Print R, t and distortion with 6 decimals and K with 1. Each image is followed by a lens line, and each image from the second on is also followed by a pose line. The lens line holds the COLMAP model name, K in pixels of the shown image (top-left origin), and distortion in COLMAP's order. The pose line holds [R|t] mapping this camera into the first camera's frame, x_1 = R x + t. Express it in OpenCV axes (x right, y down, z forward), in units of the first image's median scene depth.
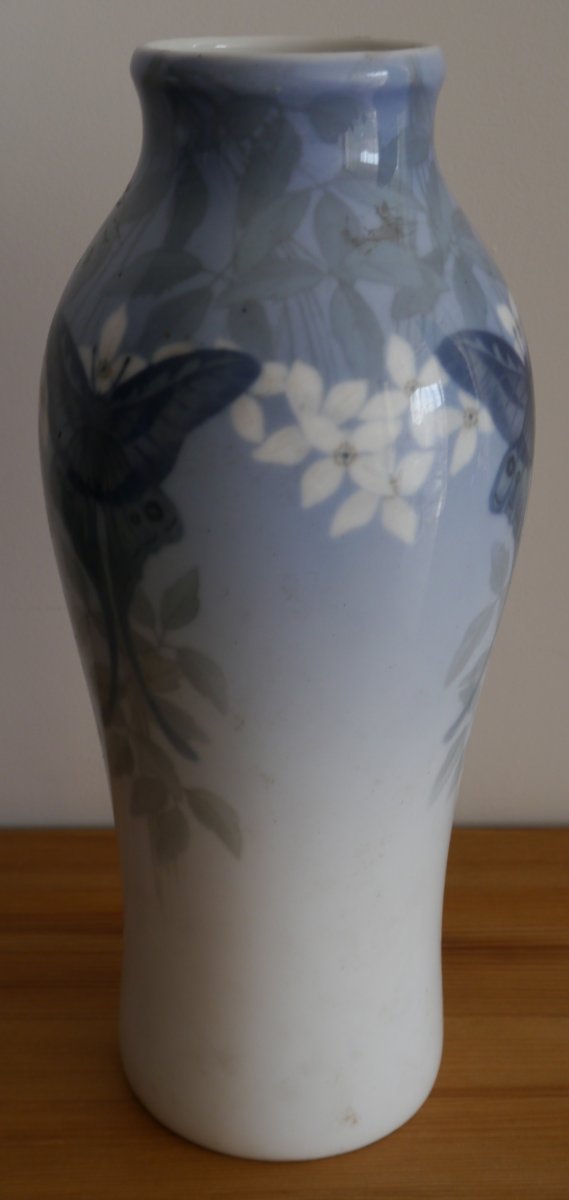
lens RADIAL K [[1599.4, 0, 284.5], [0, 1599.4, 600.0], [0, 0, 1]] dist [0.113629, 0.016815]
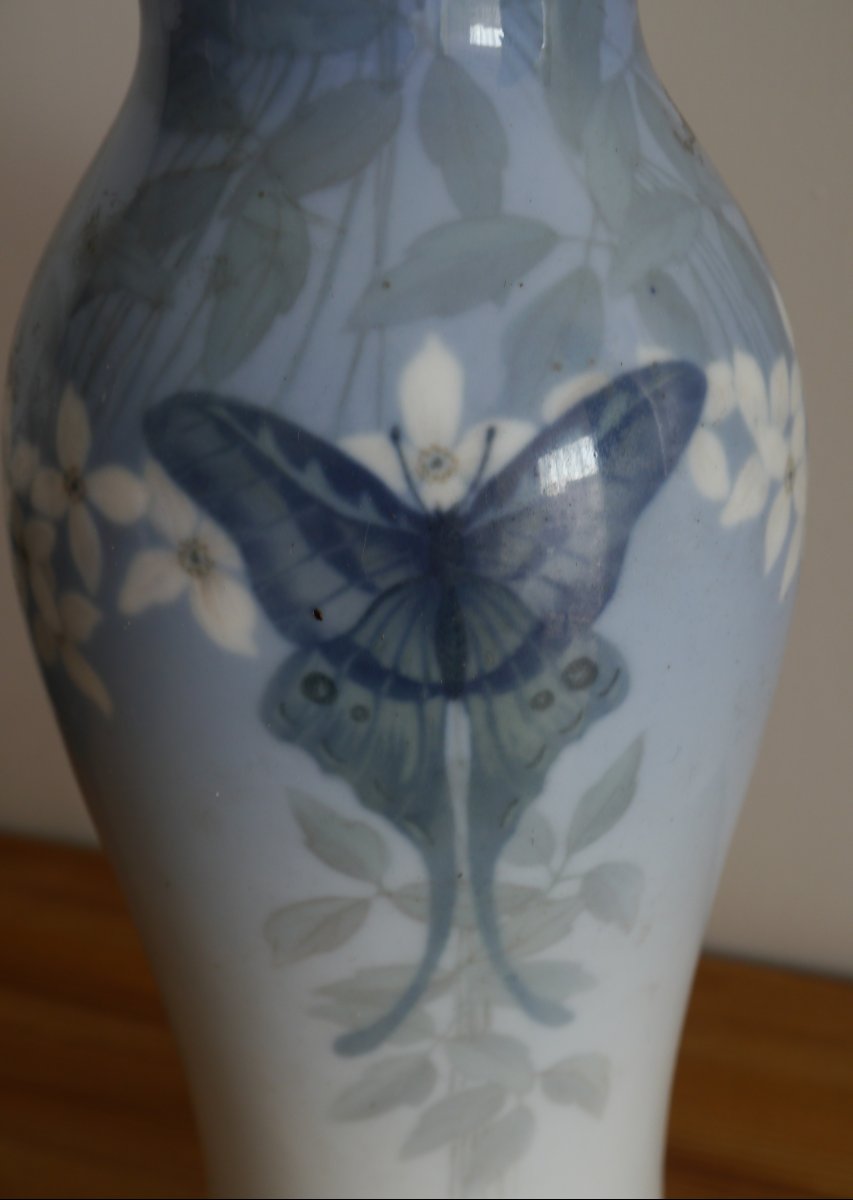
lens RADIAL K [[1575.4, 0, 456.2], [0, 1575.4, 596.9], [0, 0, 1]] dist [-0.017777, 0.000457]
pose [[0.637003, -0.355897, 0.683787, -0.477220], [0.307435, 0.930736, 0.198028, -0.203073], [-0.706902, 0.084076, 0.702296, 0.632970]]
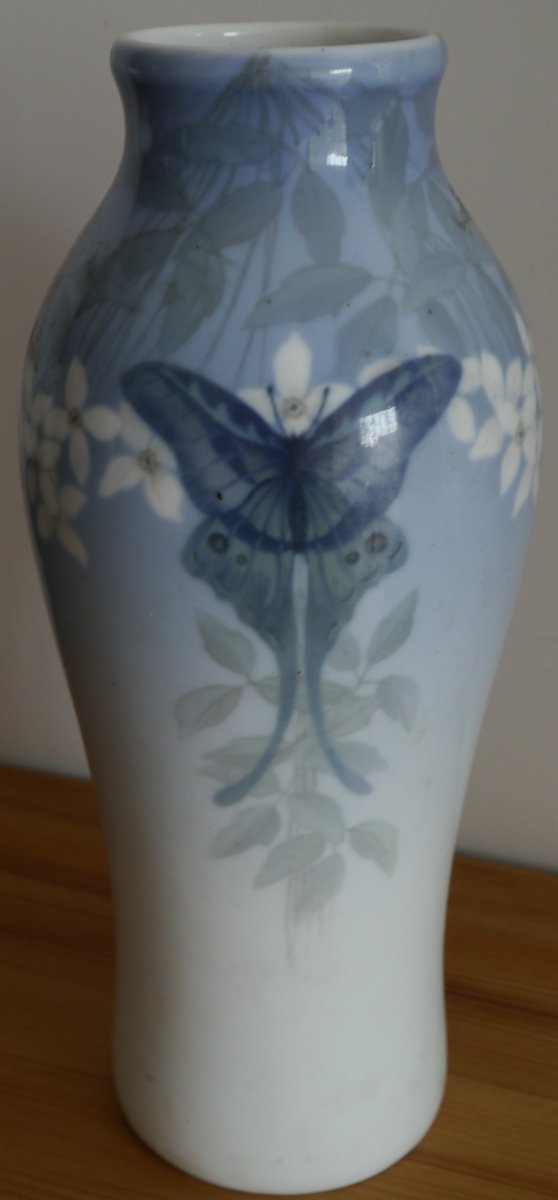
lens RADIAL K [[1653.4, 0, 250.3], [0, 1653.4, 607.1], [0, 0, 1]] dist [0.017260, 0.008901]
pose [[0.688336, -0.300693, 0.660134, -0.771157], [0.275330, 0.950238, 0.145744, -0.178718], [-0.671109, 0.081434, 0.736873, 0.342762]]
